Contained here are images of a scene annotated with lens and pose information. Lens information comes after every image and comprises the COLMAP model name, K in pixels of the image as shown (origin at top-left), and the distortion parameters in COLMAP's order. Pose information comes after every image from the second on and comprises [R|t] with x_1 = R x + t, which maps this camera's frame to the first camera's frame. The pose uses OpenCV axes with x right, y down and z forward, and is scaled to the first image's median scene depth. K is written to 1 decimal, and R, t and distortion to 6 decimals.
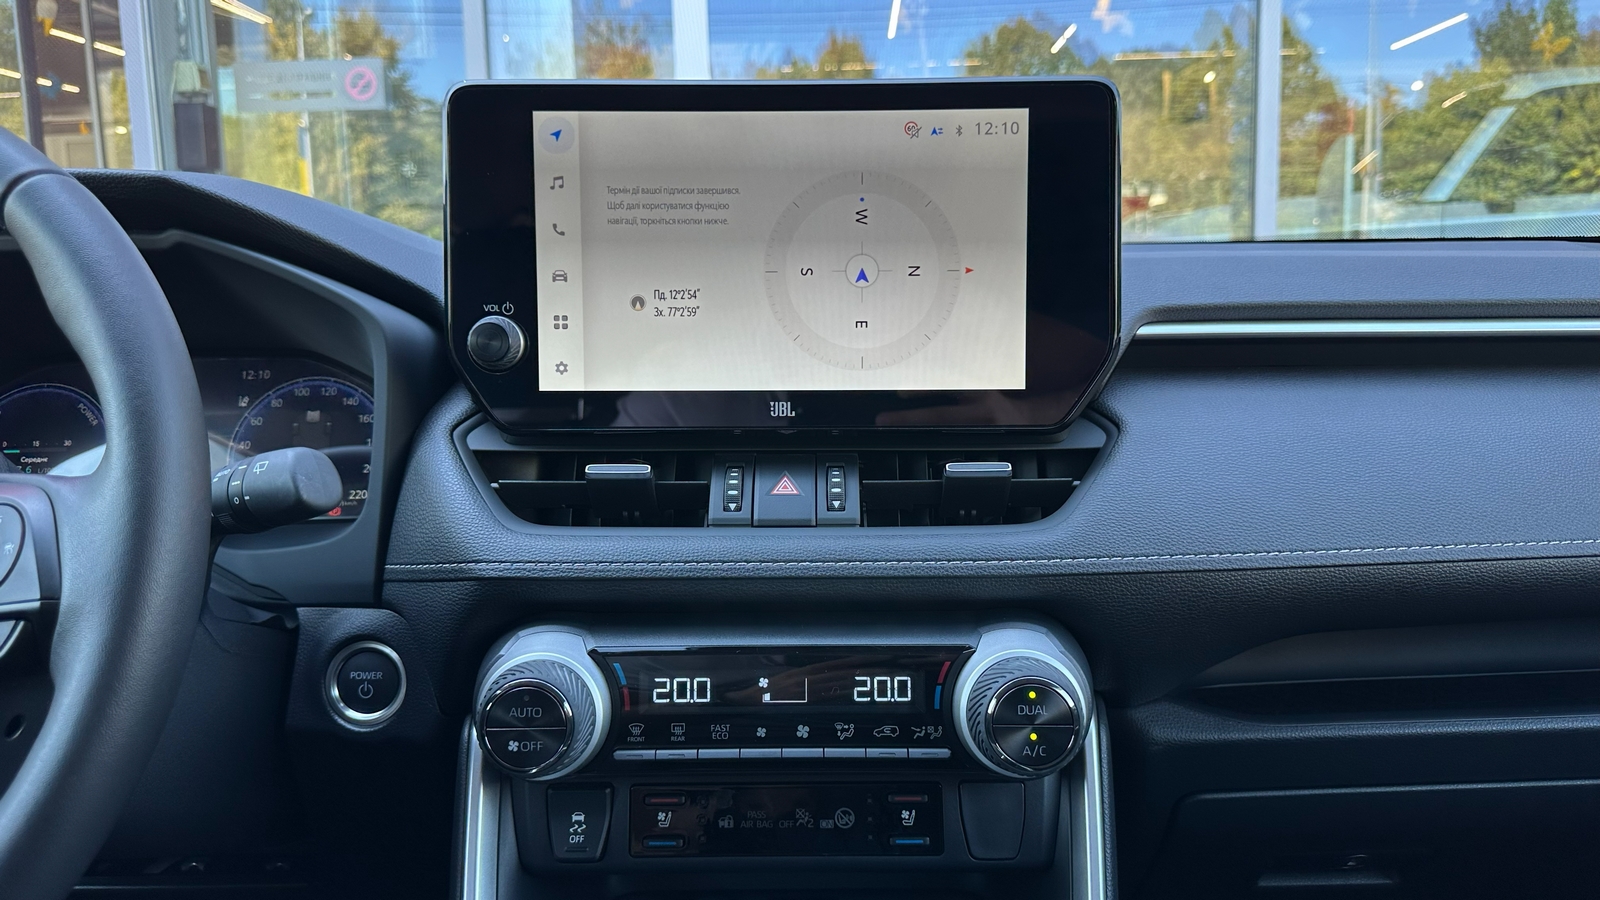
lens RADIAL K [[1127.6, 0, 808.3], [0, 1127.6, 450.9], [0, 0, 1]] dist [0.151665, -0.299079]
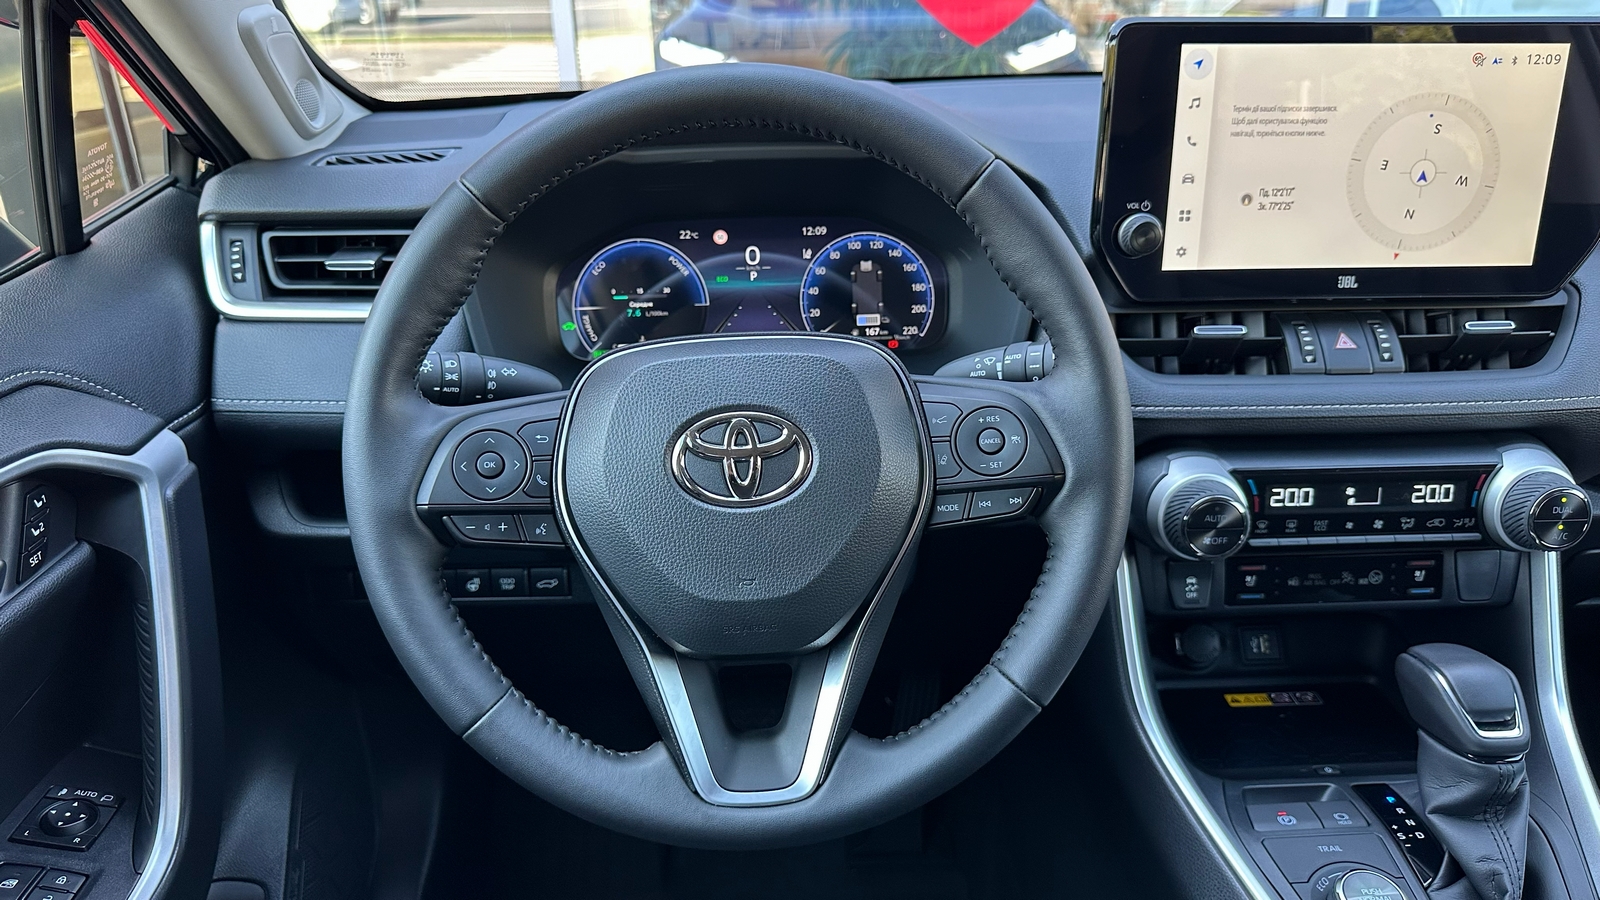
lens RADIAL K [[1125.9, 0, 798.8], [0, 1125.9, 447.1], [0, 0, 1]] dist [0.063106, -0.099096]
pose [[0.998599, -0.019278, 0.049273, -0.726696], [0.006241, 0.967673, 0.252132, -0.188550], [-0.052541, -0.251471, 0.966438, -0.274103]]
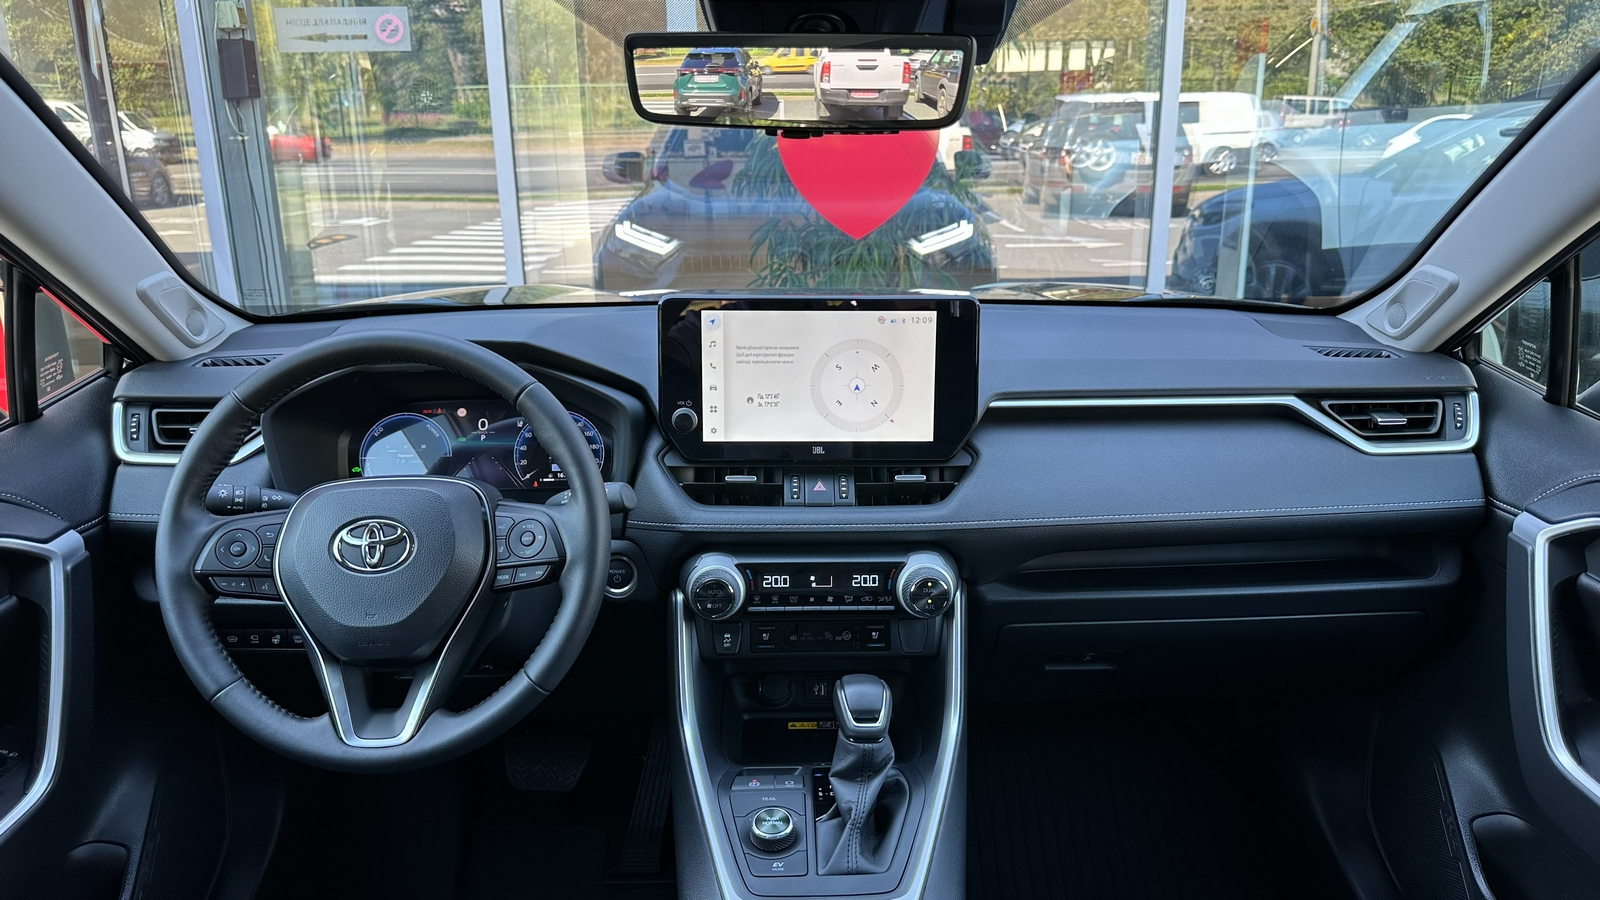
lens RADIAL K [[1110.9, 0, 809.2], [0, 1110.9, 444.8], [0, 0, 1]] dist [0.068047, -0.076604]
pose [[0.998743, 0.000617, 0.050113, -0.145980], [-0.007186, 0.991355, 0.131013, -0.322910], [-0.049599, -0.131209, 0.990113, -1.068324]]
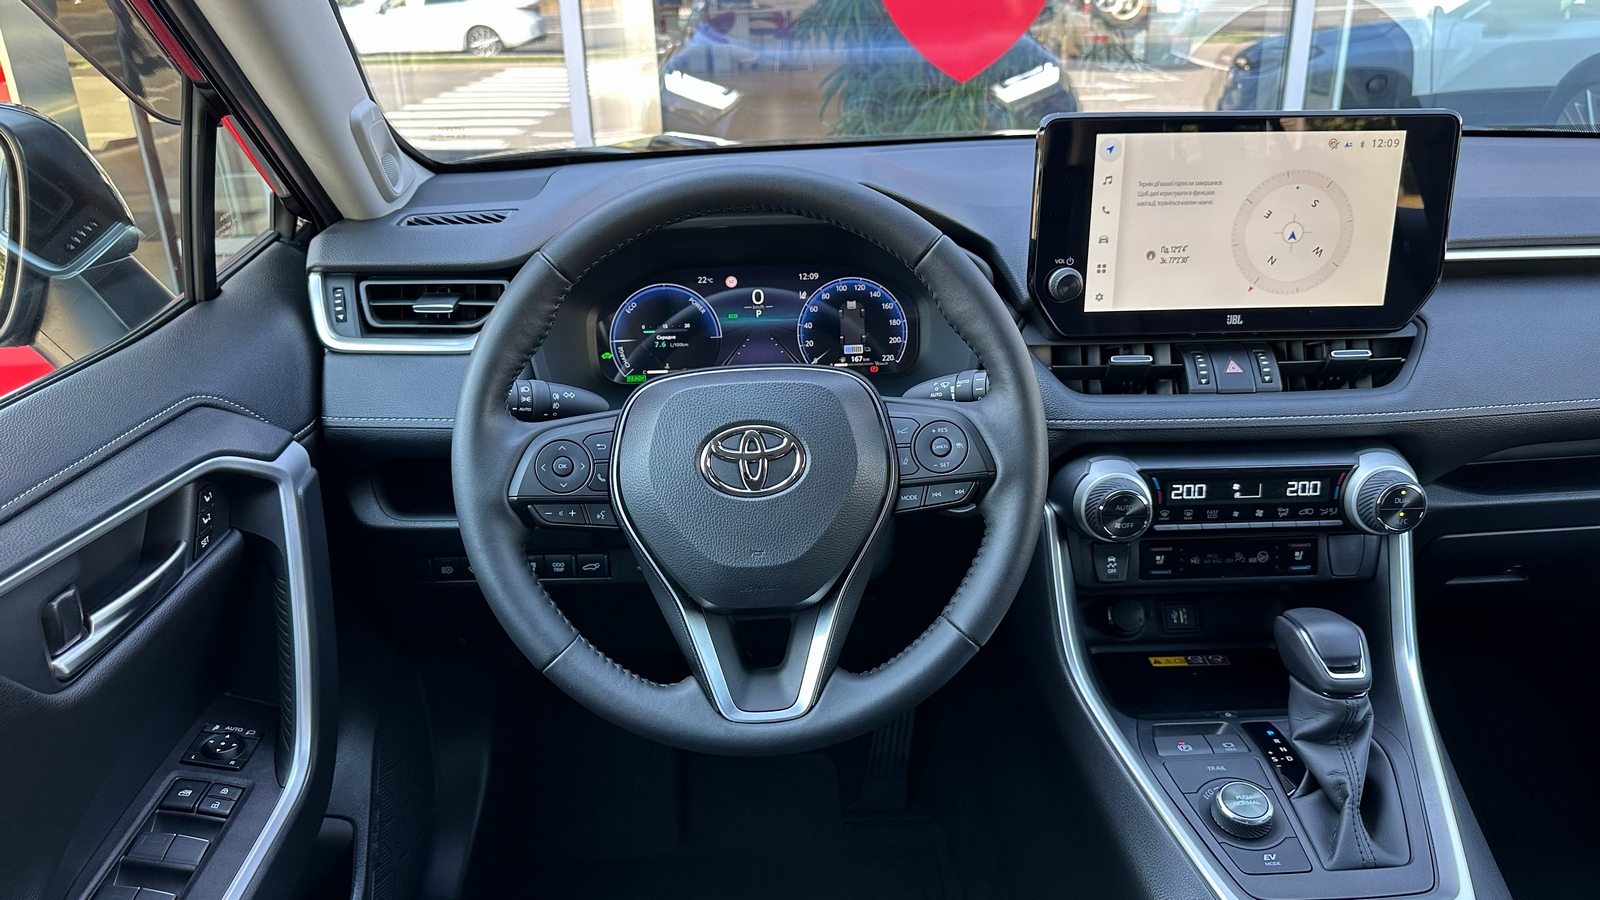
lens RADIAL K [[1127.6, 0, 808.3], [0, 1127.6, 450.9], [0, 0, 1]] dist [0.151665, -0.299079]
pose [[0.998079, -0.023269, 0.057414, -0.739141], [0.008593, 0.969816, 0.243685, -0.262958], [-0.061351, -0.242723, 0.968154, -0.601547]]
